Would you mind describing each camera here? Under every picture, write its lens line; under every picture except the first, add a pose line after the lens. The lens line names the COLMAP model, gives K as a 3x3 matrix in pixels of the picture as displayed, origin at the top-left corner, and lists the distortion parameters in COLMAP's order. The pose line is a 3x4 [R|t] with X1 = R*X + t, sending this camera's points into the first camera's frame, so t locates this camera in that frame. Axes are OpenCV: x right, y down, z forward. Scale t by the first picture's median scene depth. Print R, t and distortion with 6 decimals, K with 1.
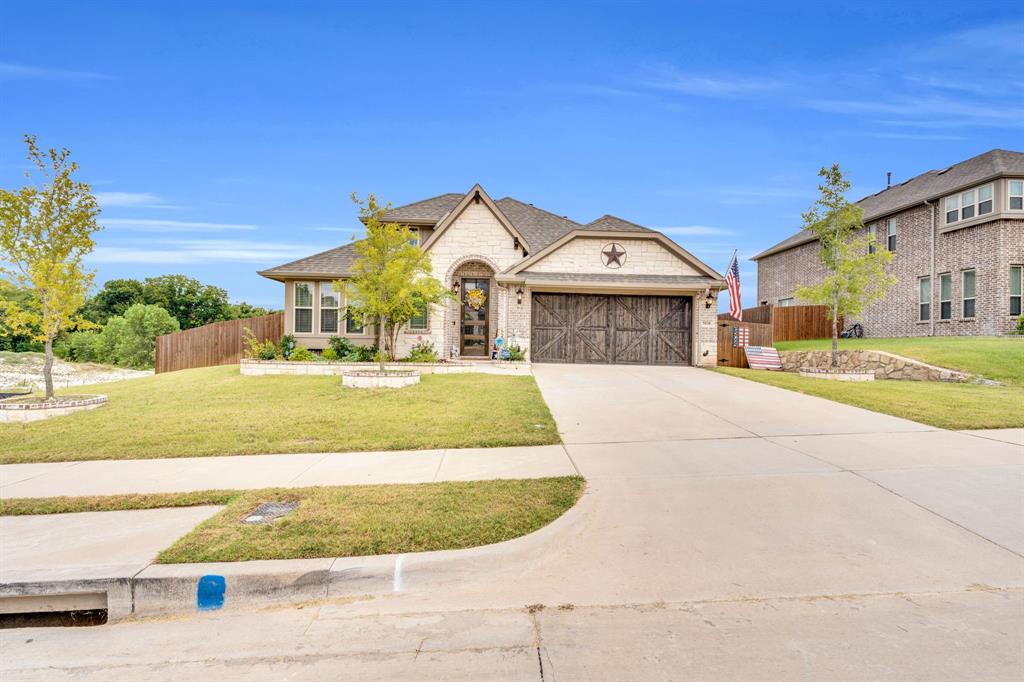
lens RADIAL K [[479.9, 0, 516.2], [0, 479.9, 335.3], [0, 0, 1]] dist [0.002358, -0.000034]
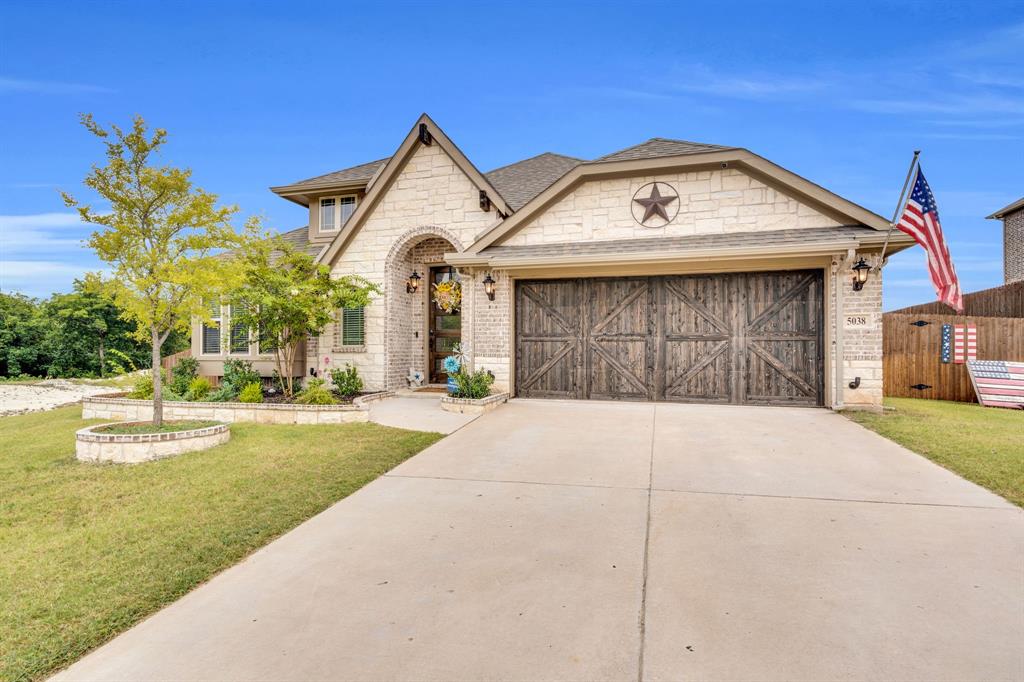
lens RADIAL K [[496.9, 0, 511.2], [0, 496.9, 343.6], [0, 0, 1]] dist [0.002395, 0.000233]
pose [[0.947297, -0.021449, -0.319636, 0.224167], [0.022371, 0.999749, -0.000789, -0.009938], [0.319573, -0.006403, 0.947540, 0.404709]]
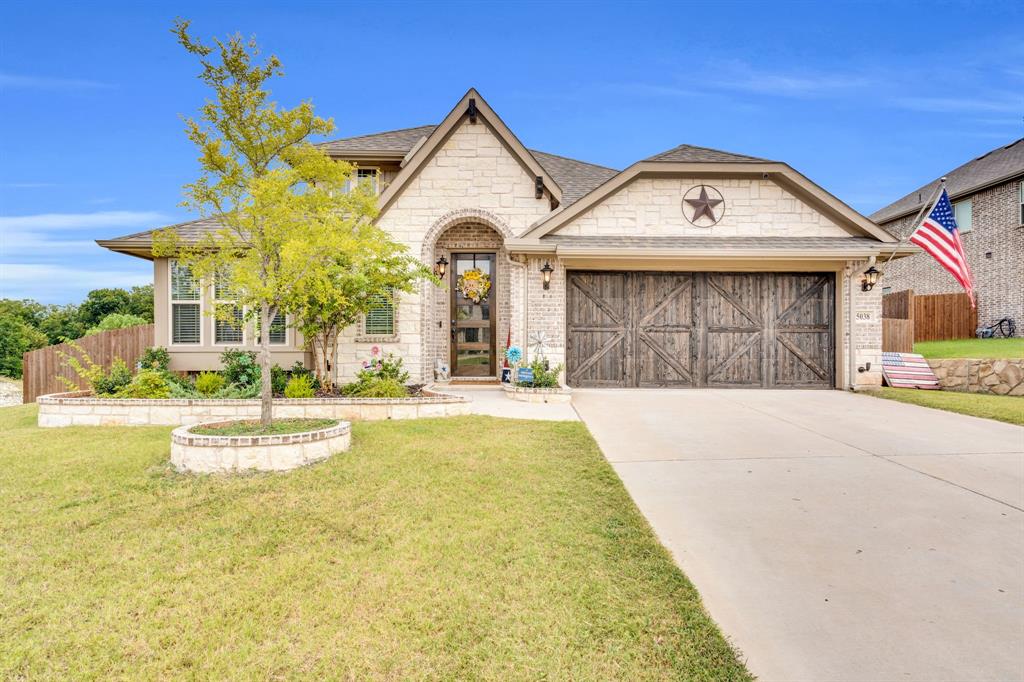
lens RADIAL K [[496.9, 0, 511.2], [0, 496.9, 343.6], [0, 0, 1]] dist [0.002395, 0.000233]
pose [[0.999428, -0.016271, -0.029643, -0.019154], [0.016419, 0.999854, 0.004770, -0.002024], [0.029561, -0.005254, 0.999549, 0.373969]]
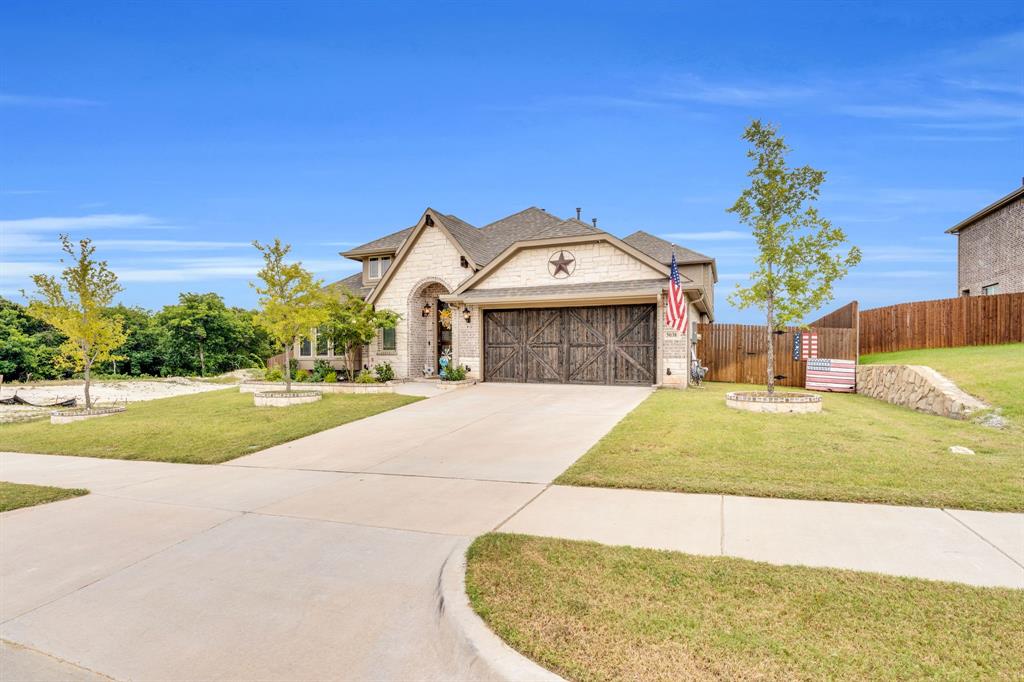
lens RADIAL K [[498.3, 0, 508.7], [0, 498.3, 355.9], [0, 0, 1]] dist [0.003523, -0.000368]
pose [[0.901343, -0.018219, -0.432722, 0.514647], [0.028636, 0.999435, 0.017569, -0.012602], [0.432158, -0.028227, 0.901356, 0.102705]]
